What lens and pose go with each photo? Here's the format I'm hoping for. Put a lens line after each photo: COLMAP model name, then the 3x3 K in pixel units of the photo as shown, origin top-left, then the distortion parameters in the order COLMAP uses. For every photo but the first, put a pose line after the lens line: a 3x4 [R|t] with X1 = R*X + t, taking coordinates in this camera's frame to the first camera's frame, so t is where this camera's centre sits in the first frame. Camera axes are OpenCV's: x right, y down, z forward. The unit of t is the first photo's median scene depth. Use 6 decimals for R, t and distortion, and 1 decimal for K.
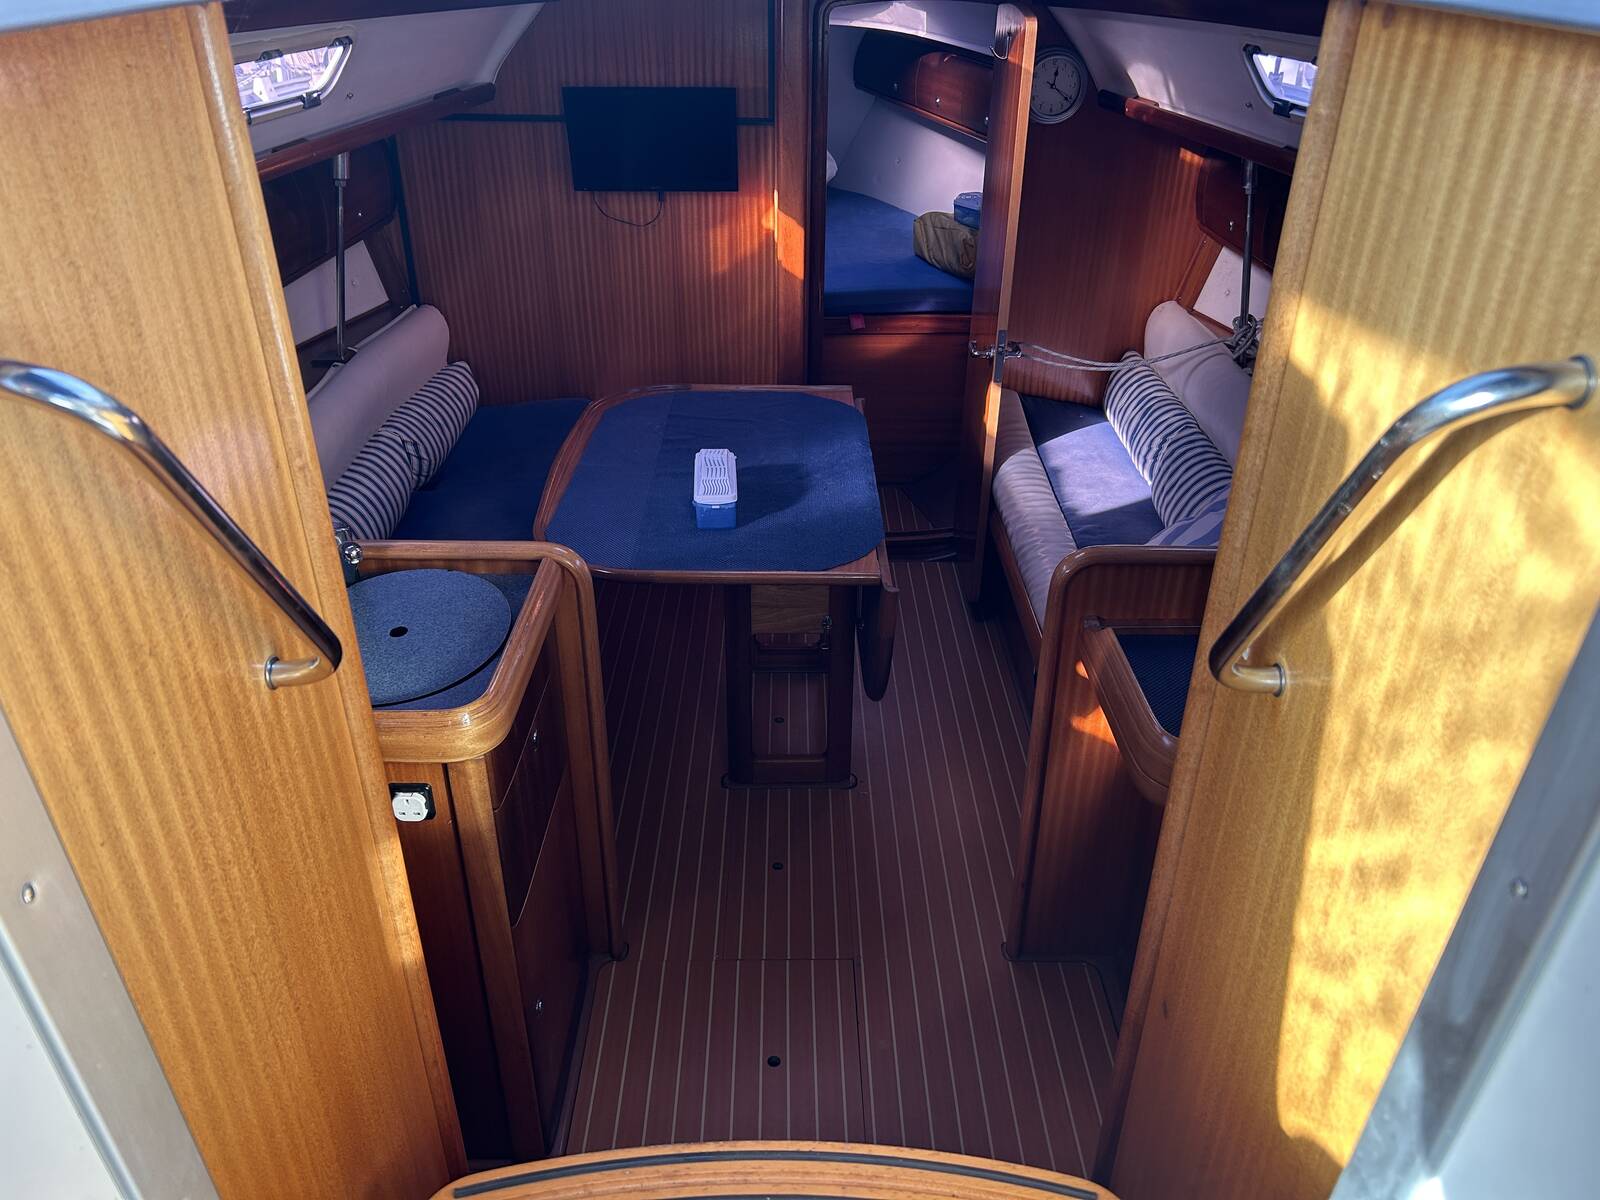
lens RADIAL K [[1198.8, 0, 800.0], [0, 1198.8, 600.0], [0, 0, 1]] dist [0.096355, -0.174138]
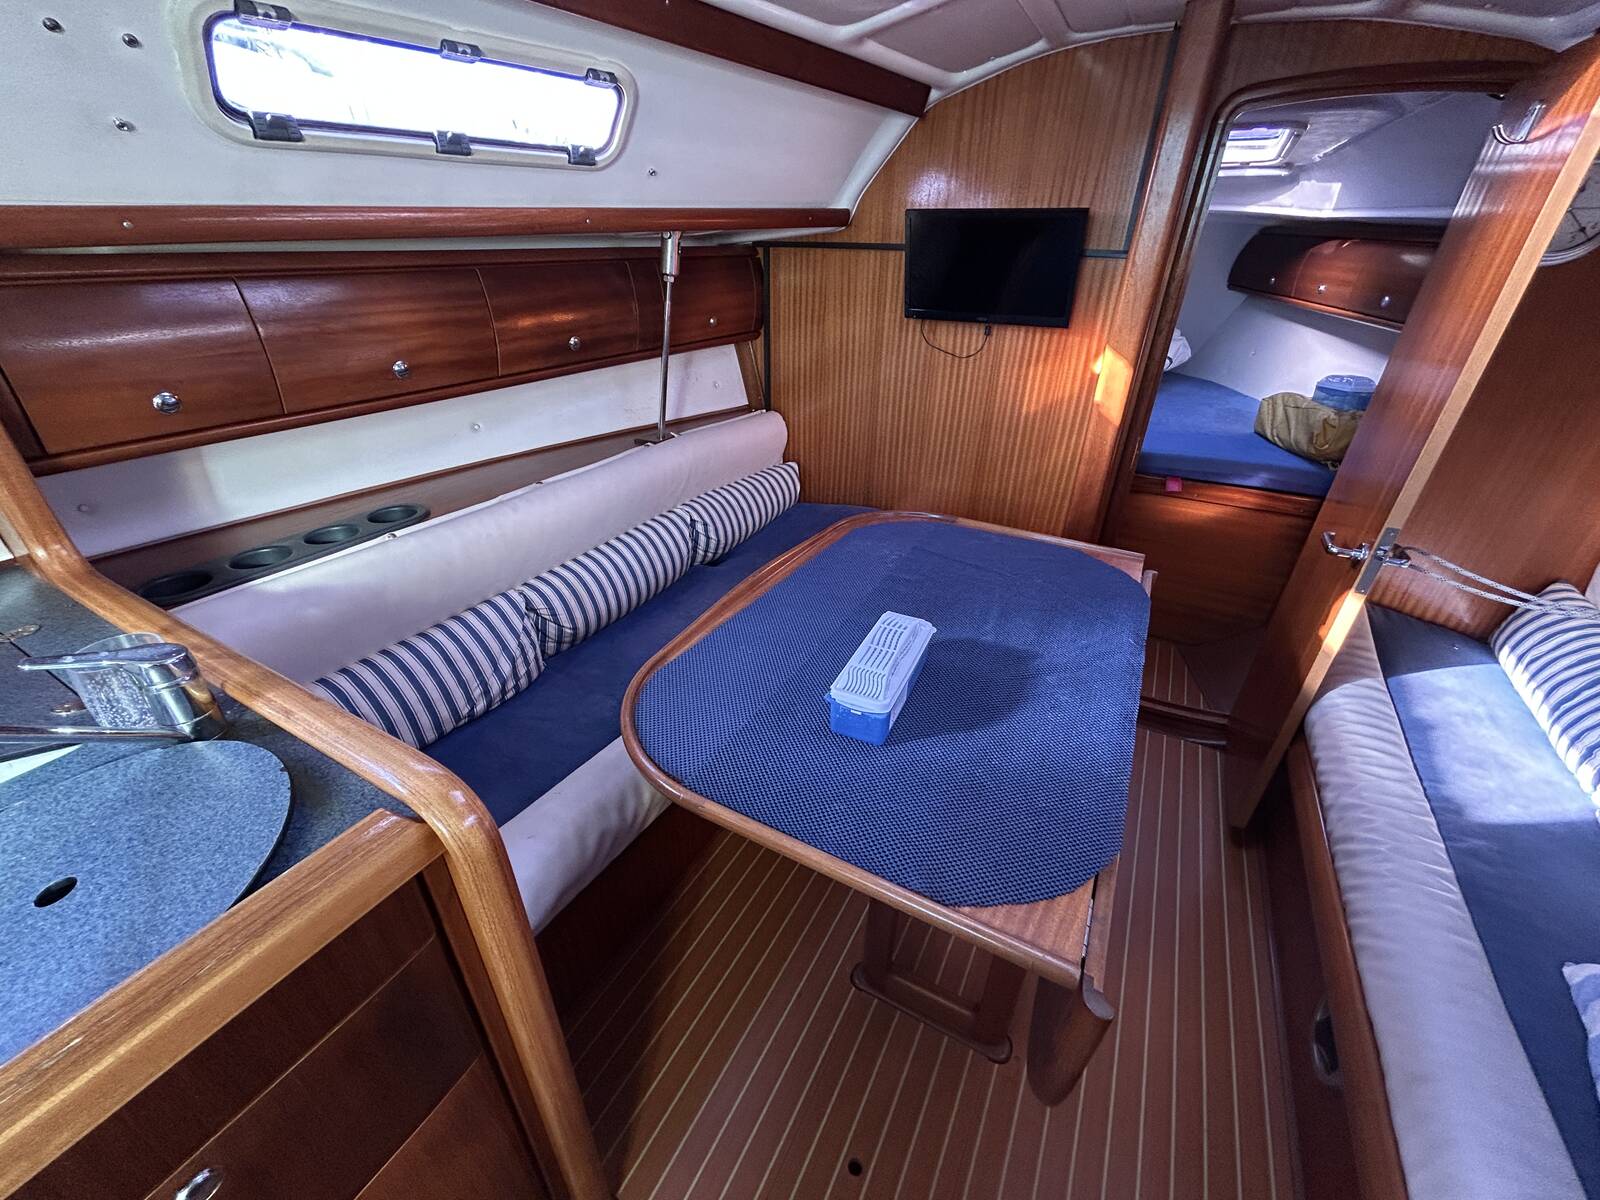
lens RADIAL K [[647.0, 0, 797.1], [0, 647.0, 600.3], [0, 0, 1]] dist [-0.002999, 0.001042]
pose [[0.875444, 0.242097, -0.418314, 0.026031], [-0.244612, 0.968405, 0.048538, -0.105958], [0.416848, 0.059832, 0.907005, 0.471307]]
